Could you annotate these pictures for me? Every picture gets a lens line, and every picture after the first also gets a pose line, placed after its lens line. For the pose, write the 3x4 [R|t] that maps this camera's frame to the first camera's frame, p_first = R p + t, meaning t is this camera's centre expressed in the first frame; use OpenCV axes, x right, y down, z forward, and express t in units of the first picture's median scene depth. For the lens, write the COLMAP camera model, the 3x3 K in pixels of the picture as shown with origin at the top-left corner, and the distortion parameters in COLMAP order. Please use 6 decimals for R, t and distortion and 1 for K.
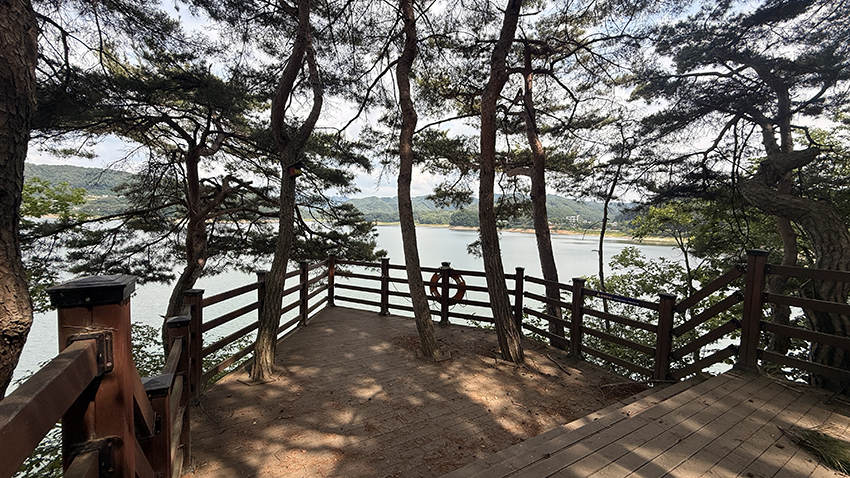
lens RADIAL K [[336.5, 0, 425.0], [0, 336.5, 239.0], [0, 0, 1]] dist [0.000414, 0.000044]
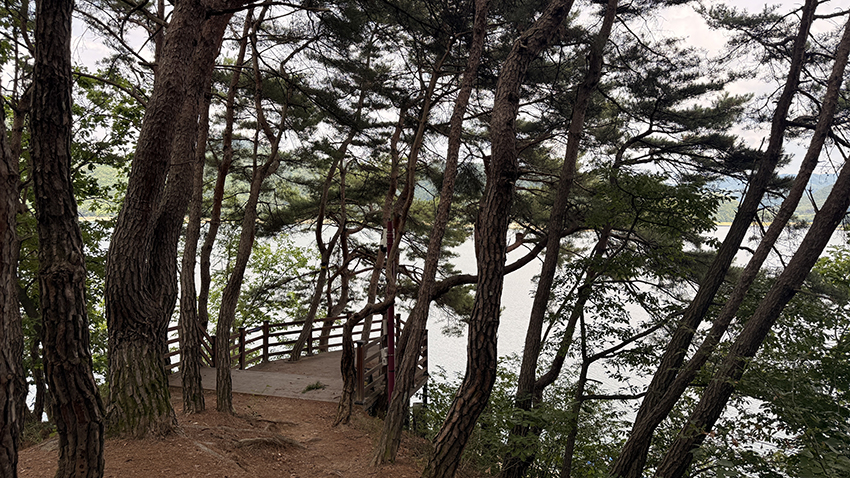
lens RADIAL K [[580.7, 0, 425.0], [0, 580.7, 239.0], [0, 0, 1]] dist [0.085164, -0.000507]
pose [[0.684139, 0.005407, -0.729332, 1.524807], [-0.029245, 0.999372, -0.020024, -0.188578], [0.728765, 0.035029, 0.683867, -0.555360]]
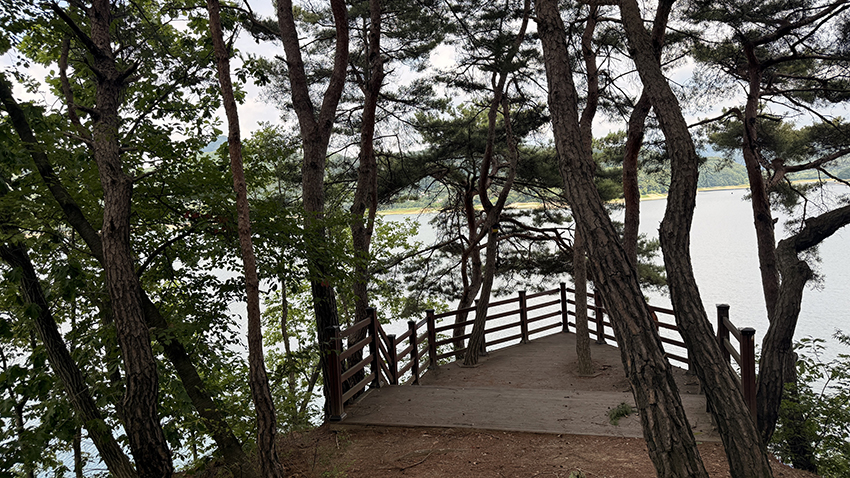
lens RADIAL K [[564.5, 0, 429.0], [0, 564.5, 254.9], [0, 0, 1]] dist [0.230796, -0.377843]
pose [[0.679742, -0.013640, -0.733324, 0.693574], [0.046542, 0.998614, 0.024567, -0.097906], [0.731973, -0.050830, 0.679435, -0.486609]]
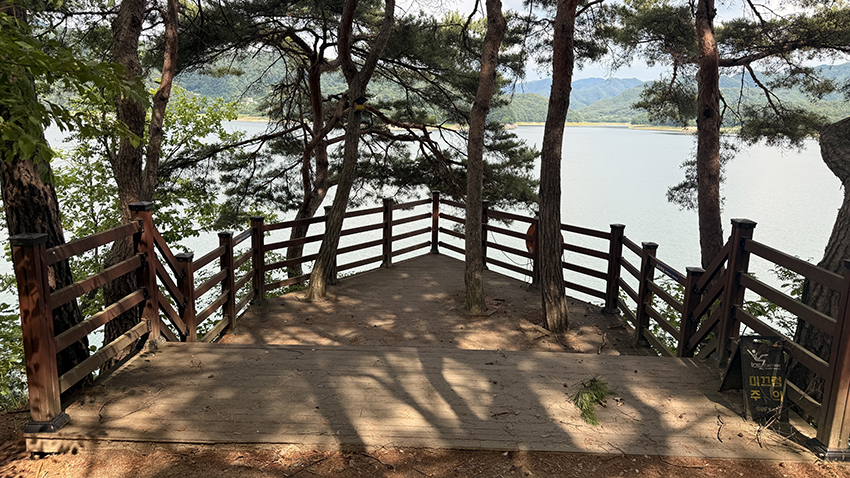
lens RADIAL K [[580.7, 0, 425.0], [0, 580.7, 239.0], [0, 0, 1]] dist [0.085164, -0.000507]
pose [[0.855331, 0.097392, -0.508845, 0.399073], [-0.029261, 0.989685, 0.140239, -0.035990], [0.517254, -0.105061, 0.849359, -0.220396]]
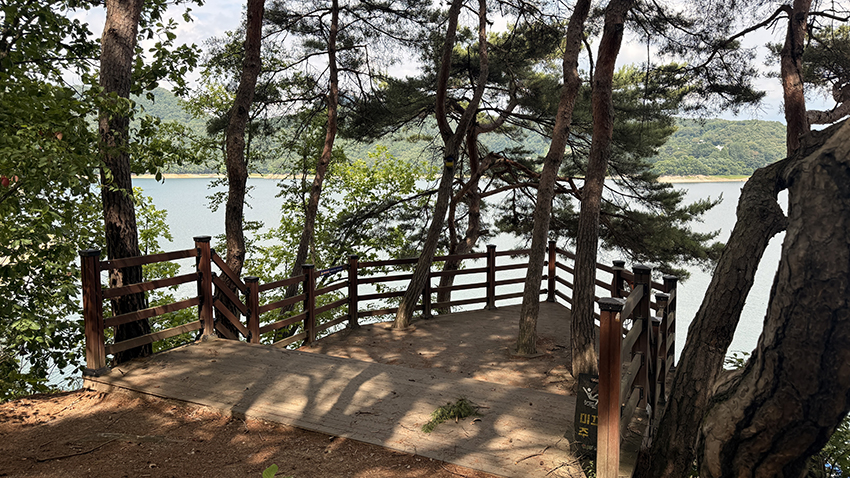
lens RADIAL K [[580.7, 0, 425.0], [0, 580.7, 239.0], [0, 0, 1]] dist [0.085164, -0.000507]
pose [[0.549851, 0.067885, -0.832500, 0.700864], [-0.029224, 0.997645, 0.062050, -0.037747], [0.834752, -0.009789, 0.550540, -0.070799]]
